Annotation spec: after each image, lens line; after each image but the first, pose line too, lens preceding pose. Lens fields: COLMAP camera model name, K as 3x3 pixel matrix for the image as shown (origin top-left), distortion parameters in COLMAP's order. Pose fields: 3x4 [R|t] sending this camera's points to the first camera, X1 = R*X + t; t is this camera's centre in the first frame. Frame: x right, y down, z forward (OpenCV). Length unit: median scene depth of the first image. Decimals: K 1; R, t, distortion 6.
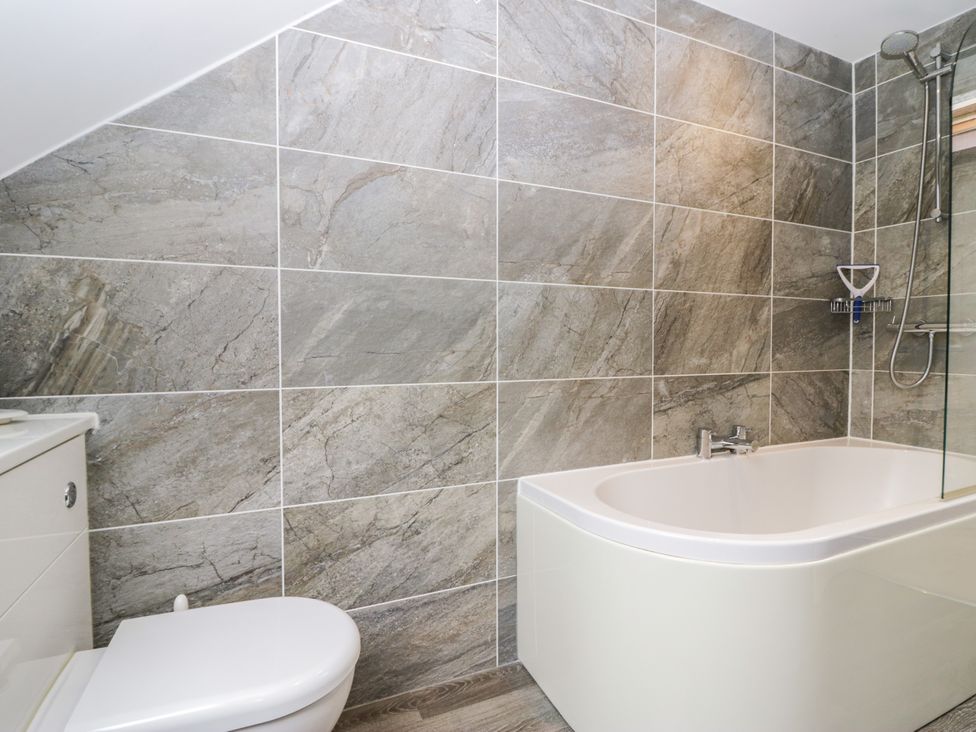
lens RADIAL K [[507.6, 0, 490.5], [0, 507.6, 359.2], [0, 0, 1]] dist [-0.004365, -0.009185]
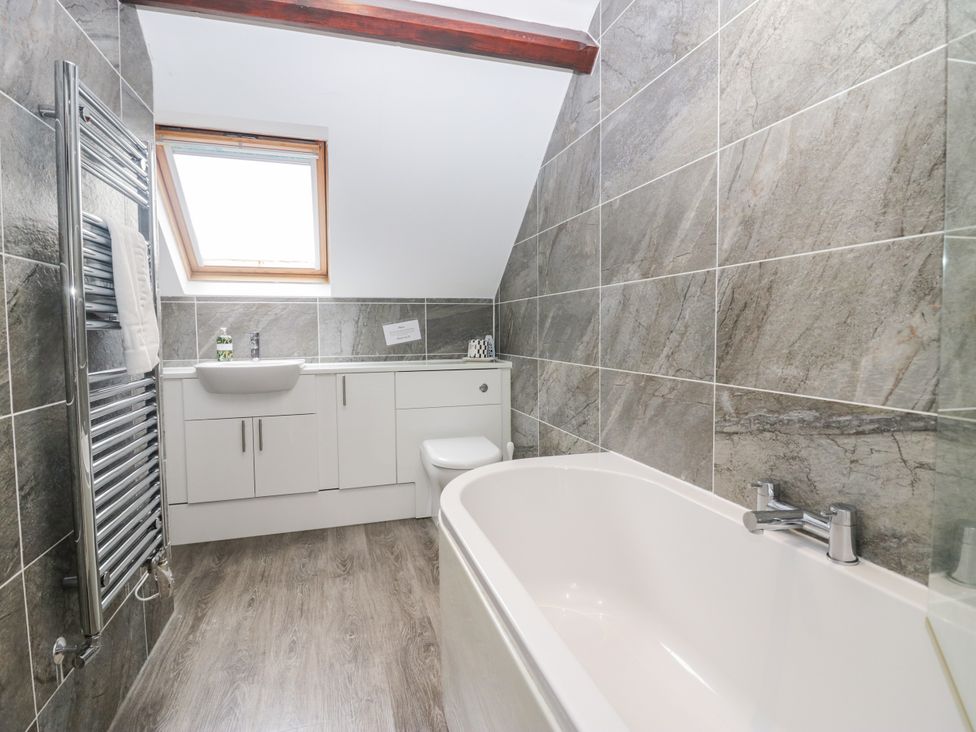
lens RADIAL K [[507.6, 0, 488.3], [0, 507.6, 360.6], [0, 0, 1]] dist [-0.004365, -0.009185]
pose [[-0.127733, 0.061569, -0.989896, 1.081974], [-0.025249, 0.997546, 0.065303, -0.039964], [0.991487, 0.033335, -0.125865, 0.743984]]
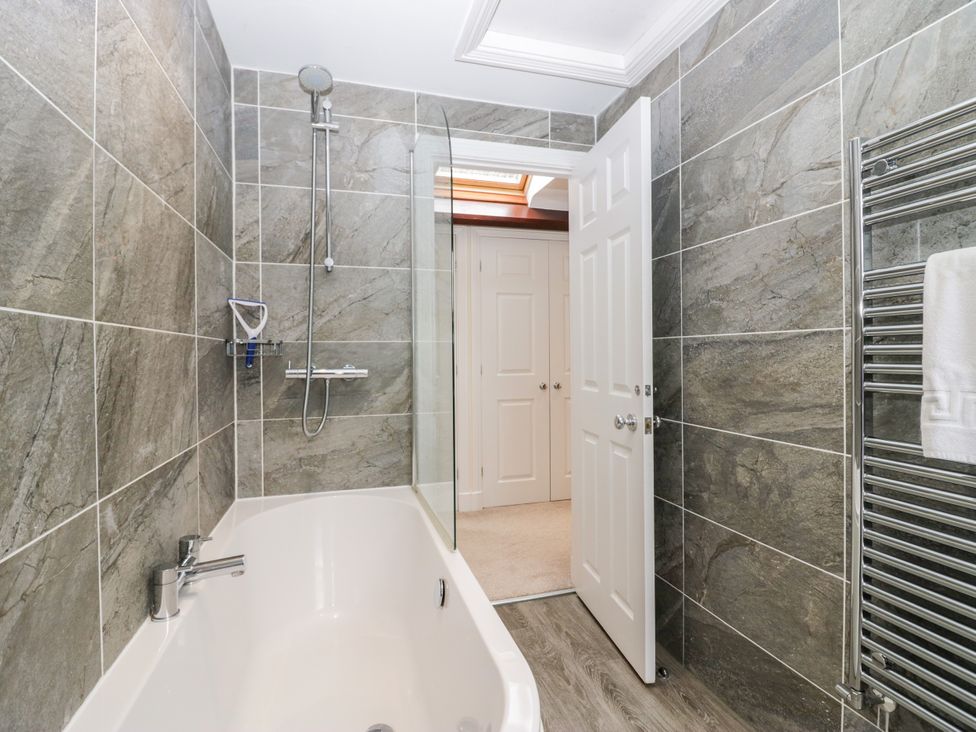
lens RADIAL K [[507.6, 0, 492.2], [0, 507.6, 356.9], [0, 0, 1]] dist [-0.004365, -0.009185]
pose [[0.134728, -0.005515, 0.990867, -0.096282], [0.041506, 0.999138, -0.000083, -0.085669], [-0.990013, 0.041138, 0.134841, 0.551575]]
